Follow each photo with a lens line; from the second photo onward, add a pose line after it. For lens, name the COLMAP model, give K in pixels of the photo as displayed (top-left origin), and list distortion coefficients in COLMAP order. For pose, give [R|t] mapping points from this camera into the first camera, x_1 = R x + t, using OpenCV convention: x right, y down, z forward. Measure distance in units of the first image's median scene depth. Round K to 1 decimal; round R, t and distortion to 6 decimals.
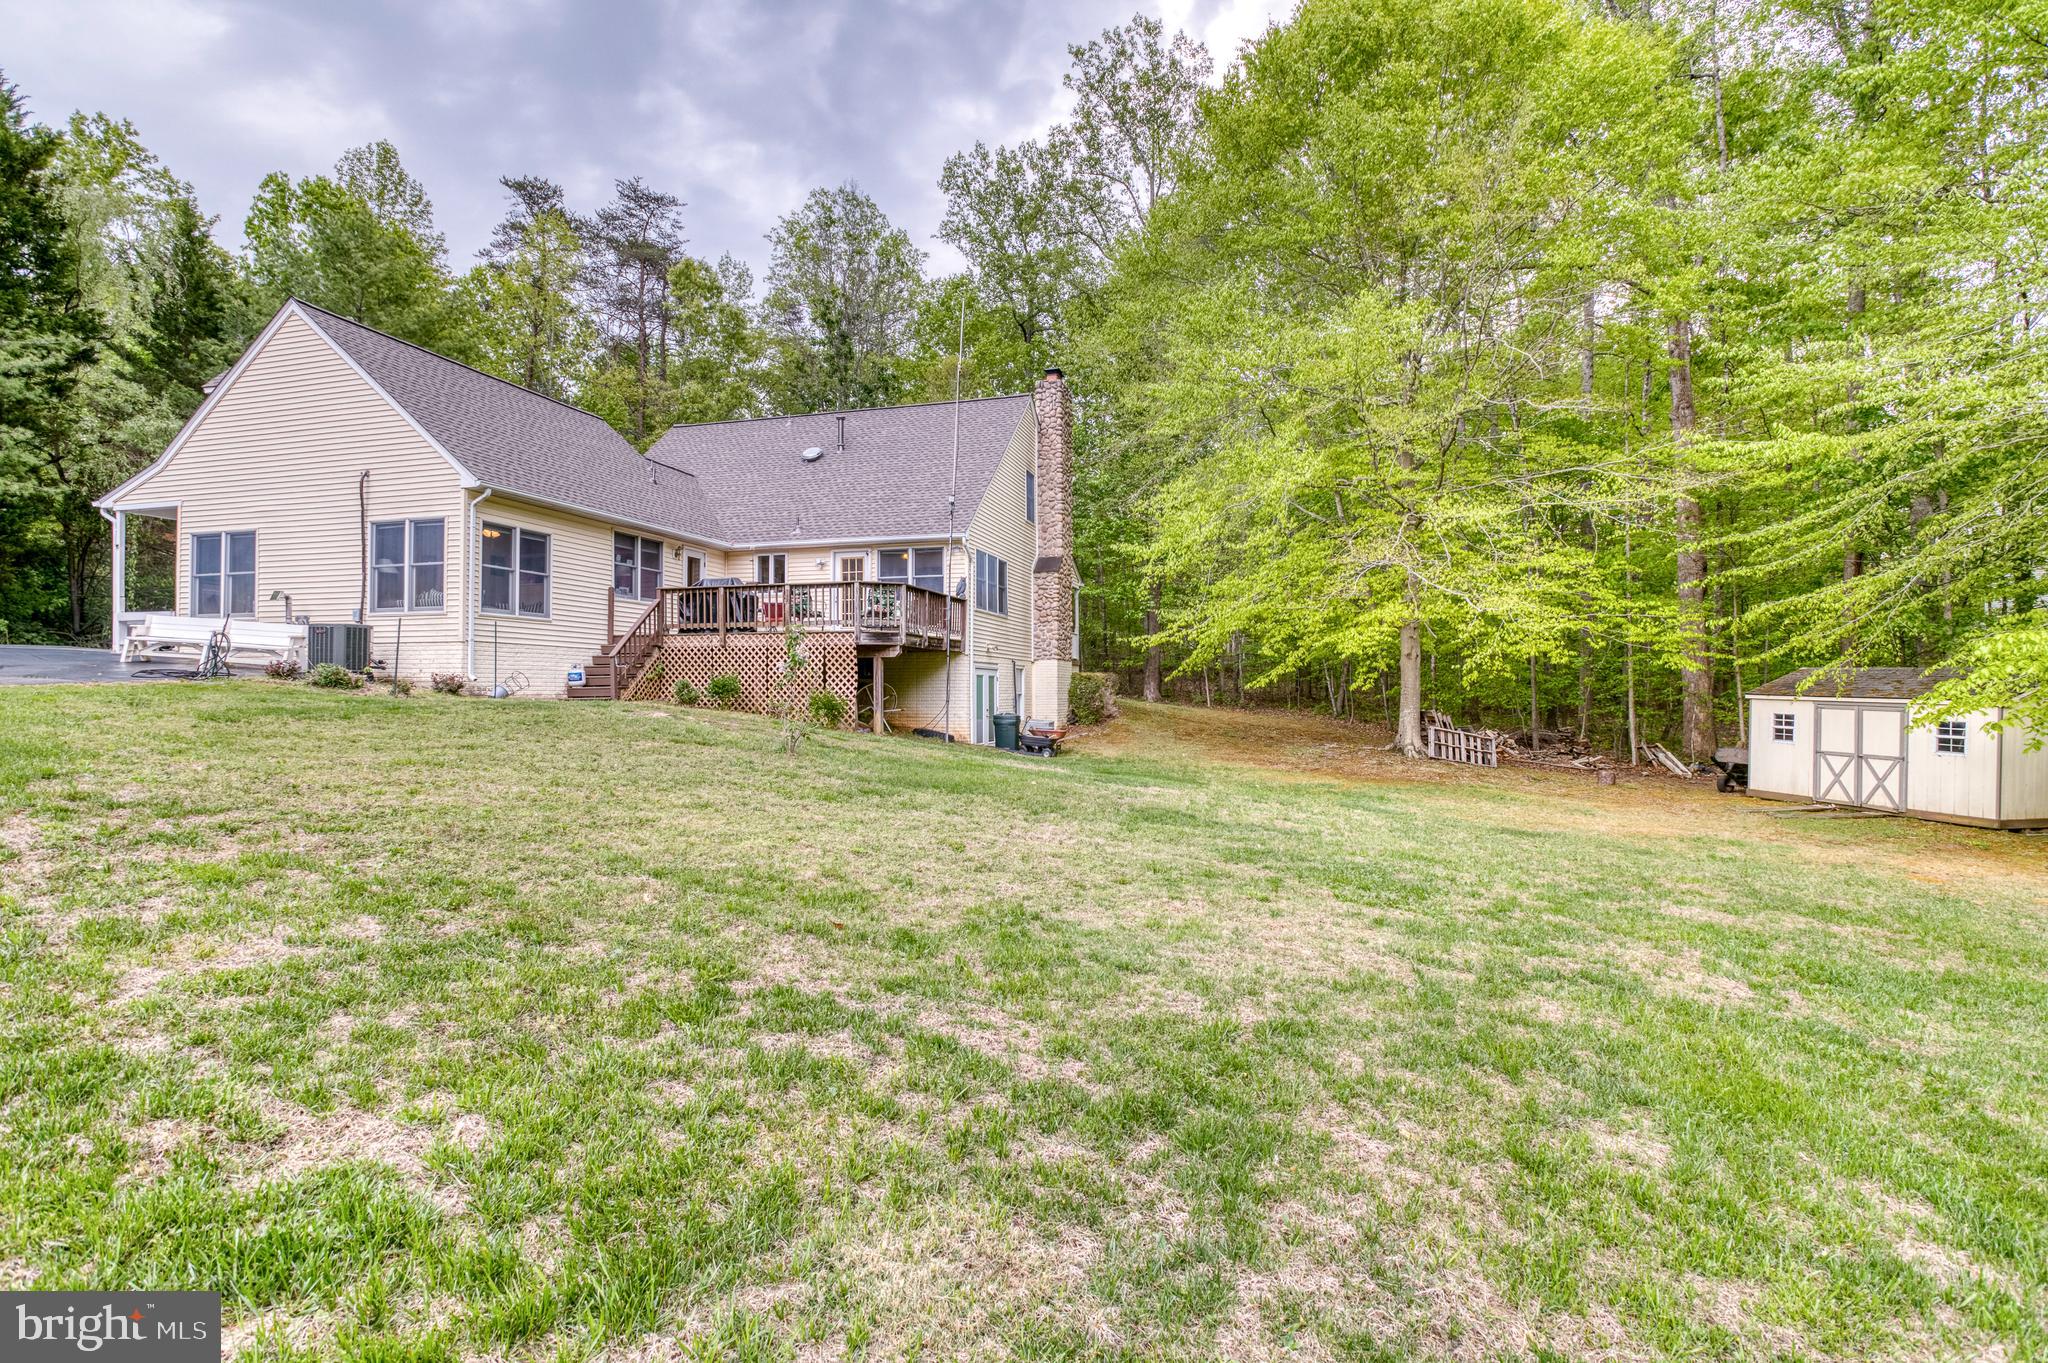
lens RADIAL K [[995.3, 0, 1028.5], [0, 995.3, 685.4], [0, 0, 1]] dist [-0.047133, 0.021797]
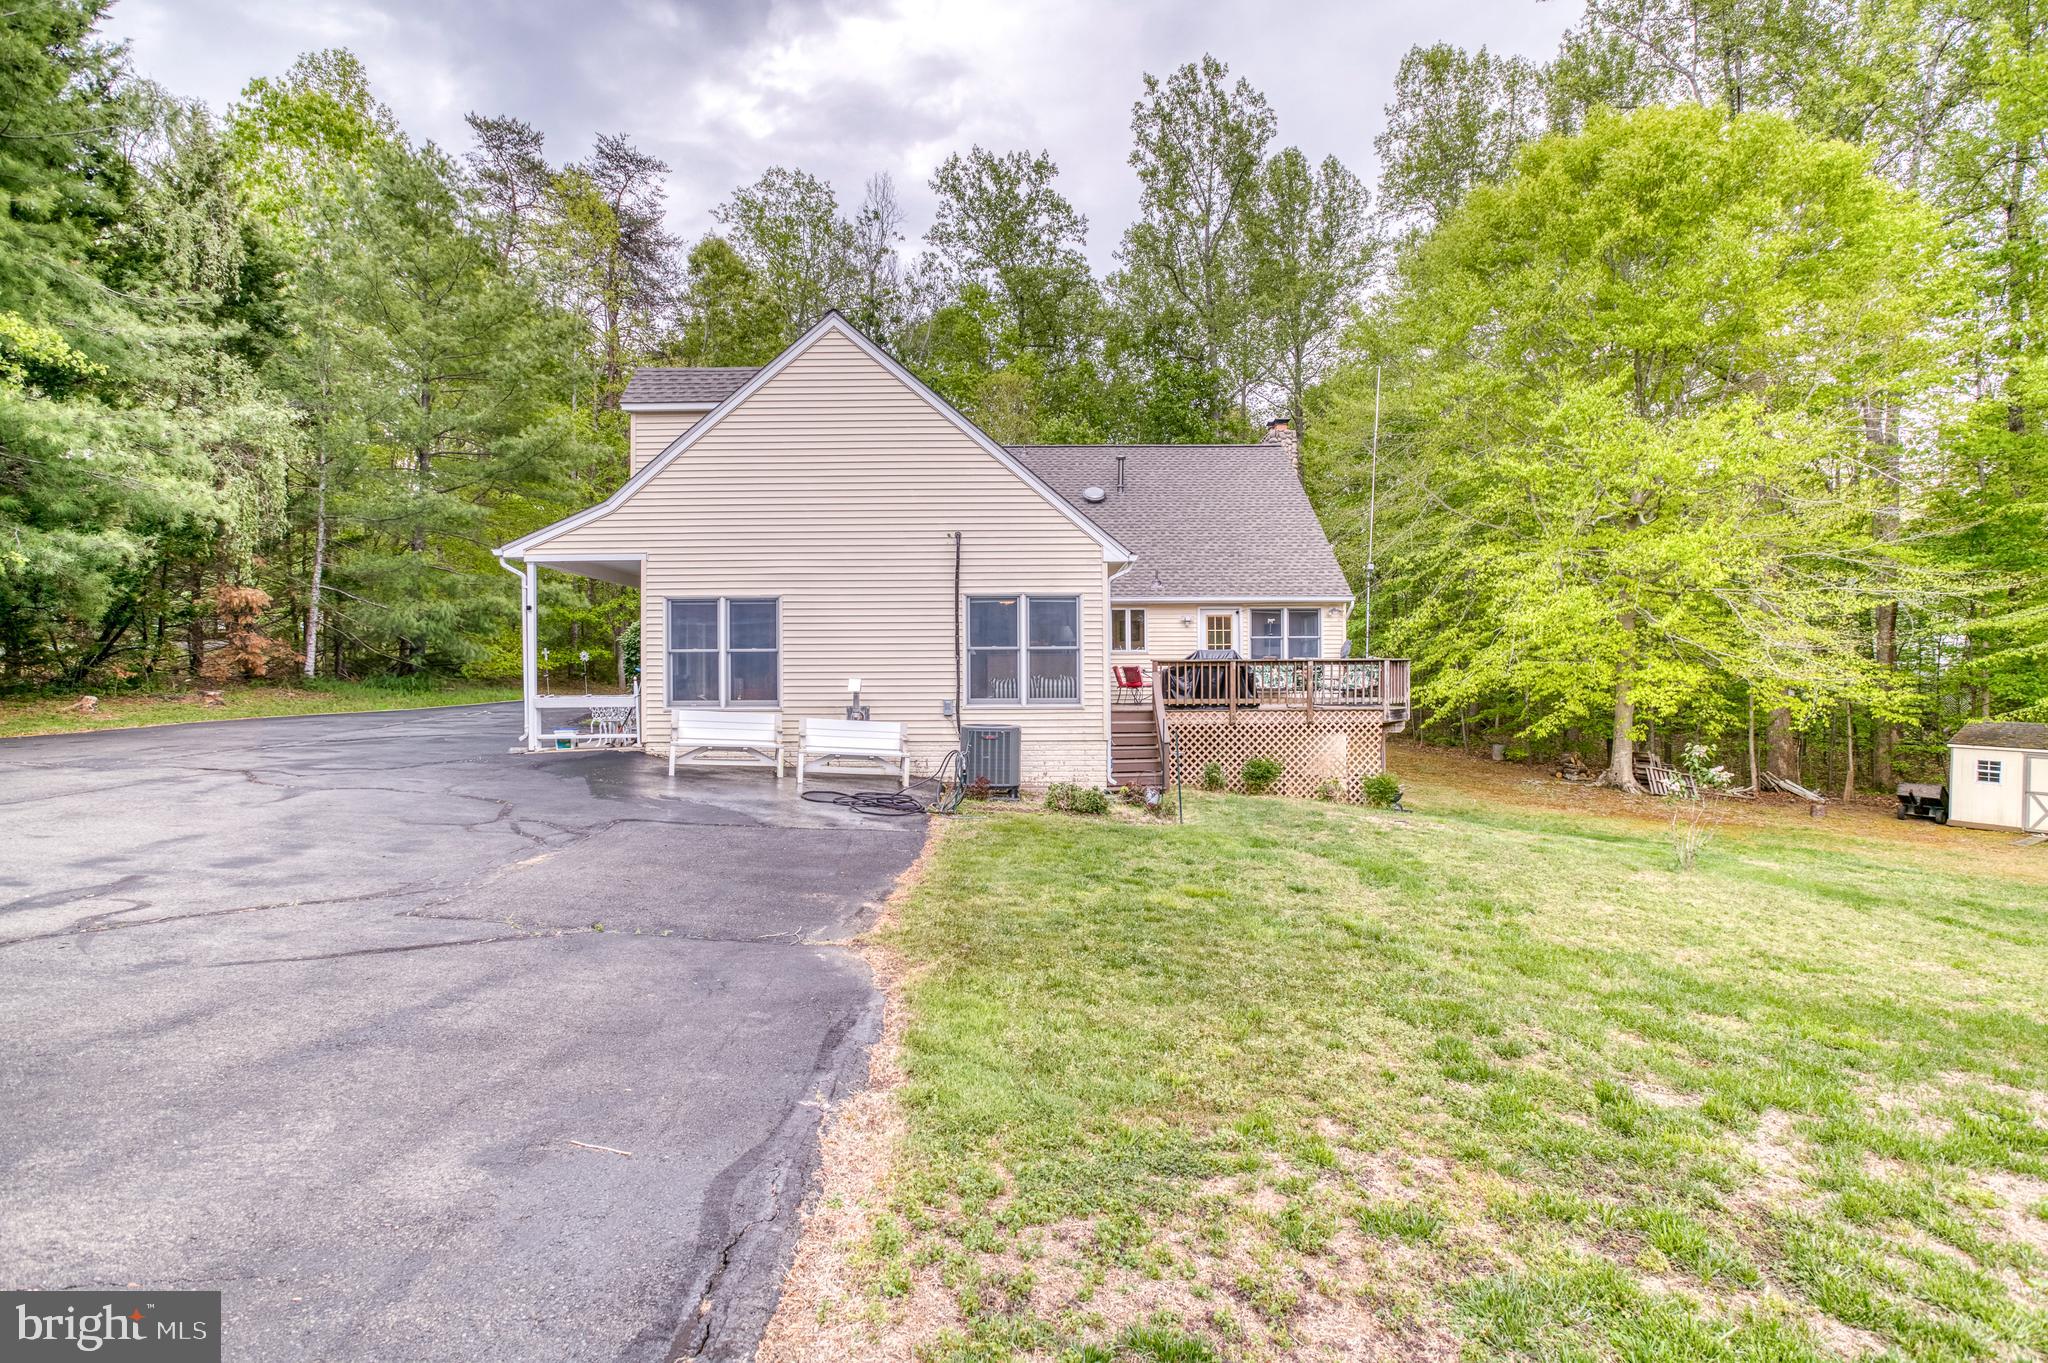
lens RADIAL K [[995.3, 0, 1019.1], [0, 995.3, 680.7], [0, 0, 1]] dist [-0.047133, 0.021797]
pose [[0.960020, -0.006862, 0.279848, -0.751935], [0.005205, 0.999964, 0.006663, -0.086252], [-0.279884, -0.004940, 0.960021, 0.150084]]
